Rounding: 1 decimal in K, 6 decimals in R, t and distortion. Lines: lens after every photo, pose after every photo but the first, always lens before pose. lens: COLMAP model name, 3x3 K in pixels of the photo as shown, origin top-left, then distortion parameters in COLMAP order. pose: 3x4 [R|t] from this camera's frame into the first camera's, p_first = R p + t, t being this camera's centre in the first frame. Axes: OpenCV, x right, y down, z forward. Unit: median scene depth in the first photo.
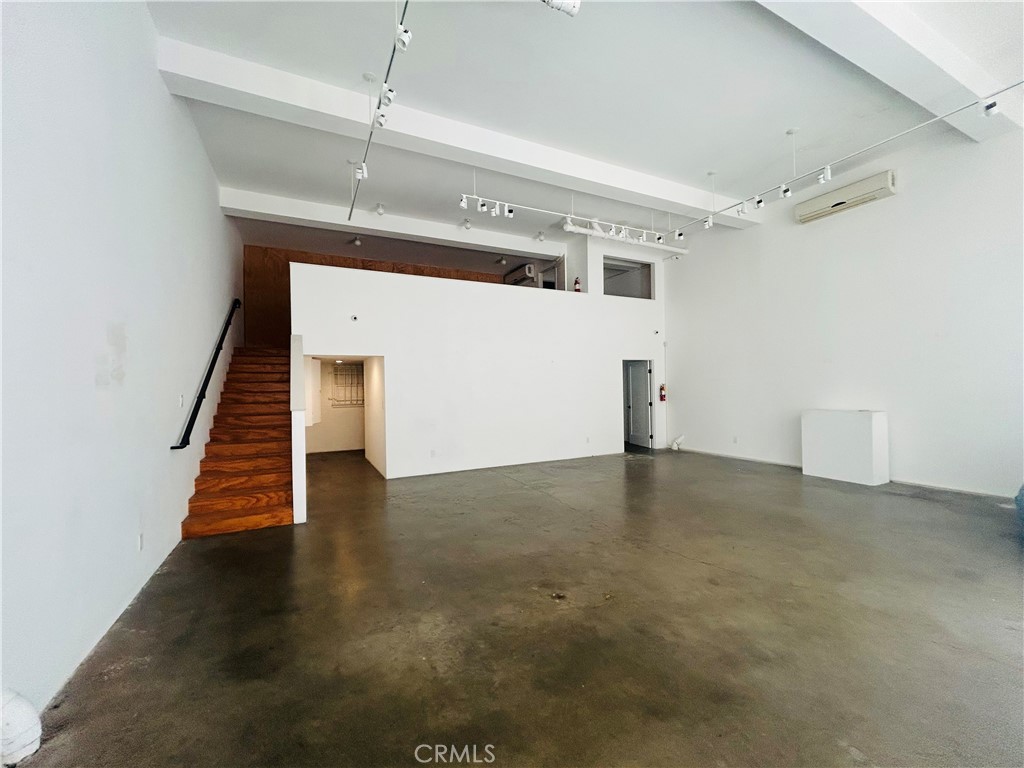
lens RADIAL K [[418.0, 0, 512.0], [0, 418.0, 384.0], [0, 0, 1]] dist [-0.003014, -0.000347]
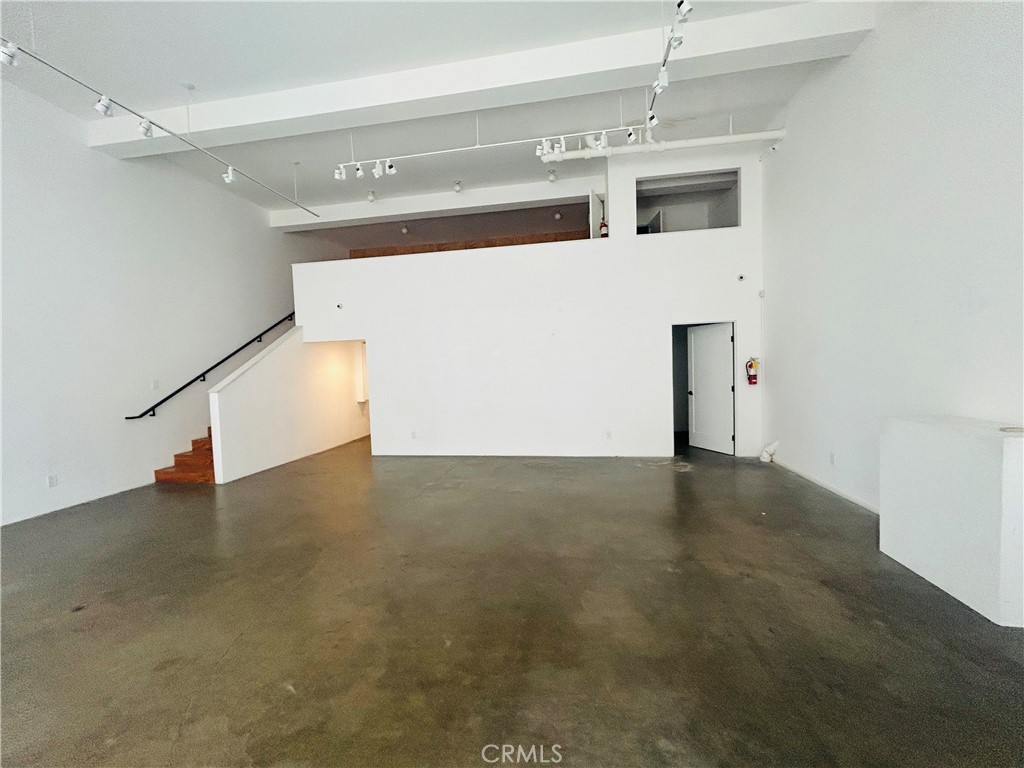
lens RADIAL K [[418.0, 0, 512.0], [0, 418.0, 384.0], [0, 0, 1]] dist [-0.003014, -0.000347]
pose [[0.805277, 0.020303, -0.592551, 0.471666], [0.022616, 0.997634, 0.064918, -0.010810], [0.592467, -0.065678, 0.802913, 0.281148]]
